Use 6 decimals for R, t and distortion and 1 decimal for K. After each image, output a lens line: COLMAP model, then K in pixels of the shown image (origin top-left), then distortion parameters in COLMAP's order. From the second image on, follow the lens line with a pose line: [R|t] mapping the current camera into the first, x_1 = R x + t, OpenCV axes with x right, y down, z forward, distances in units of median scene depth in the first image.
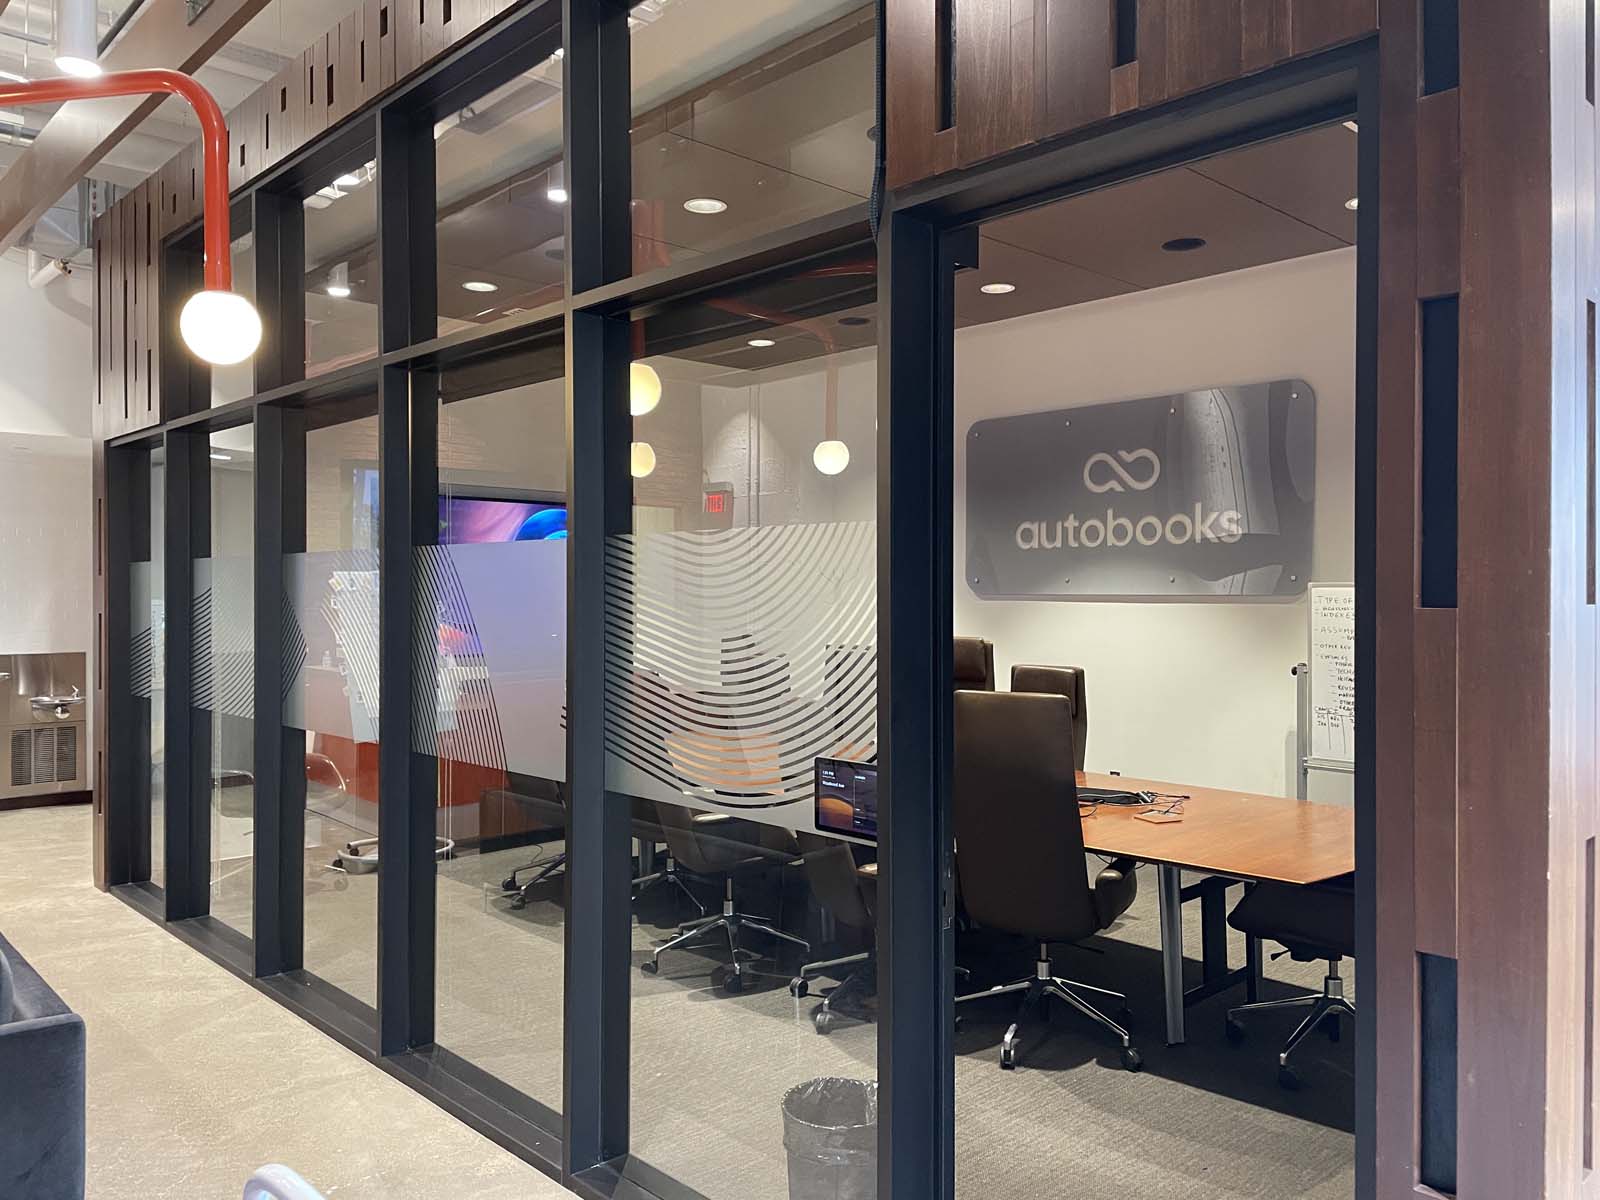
lens RADIAL K [[1210.1, 0, 797.9], [0, 1210.1, 592.1], [0, 0, 1]] dist [0.213754, -0.317278]
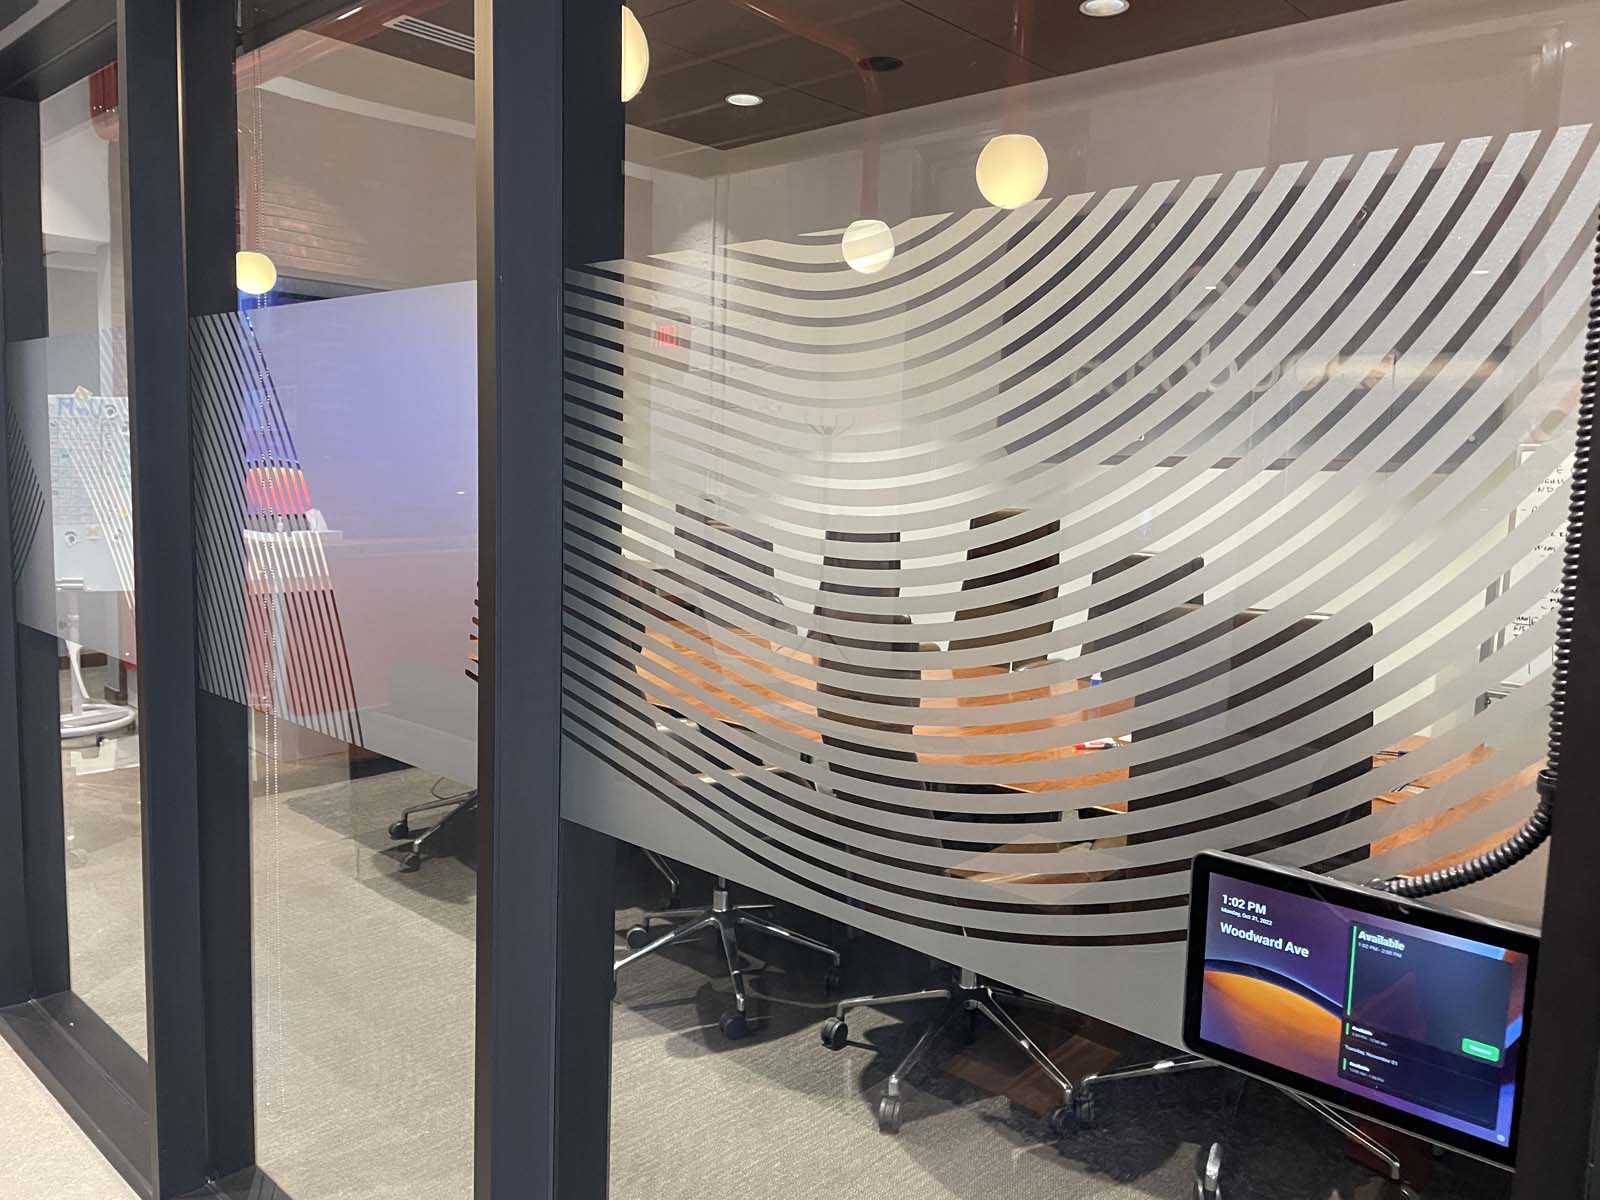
lens RADIAL K [[1210.1, 0, 797.9], [0, 1210.1, 592.1], [0, 0, 1]] dist [0.213754, -0.317278]
pose [[0.997426, 0.022910, 0.067944, -0.064390], [-0.029940, 0.994093, 0.104324, 0.014323], [-0.065153, -0.106089, 0.992220, 0.339642]]
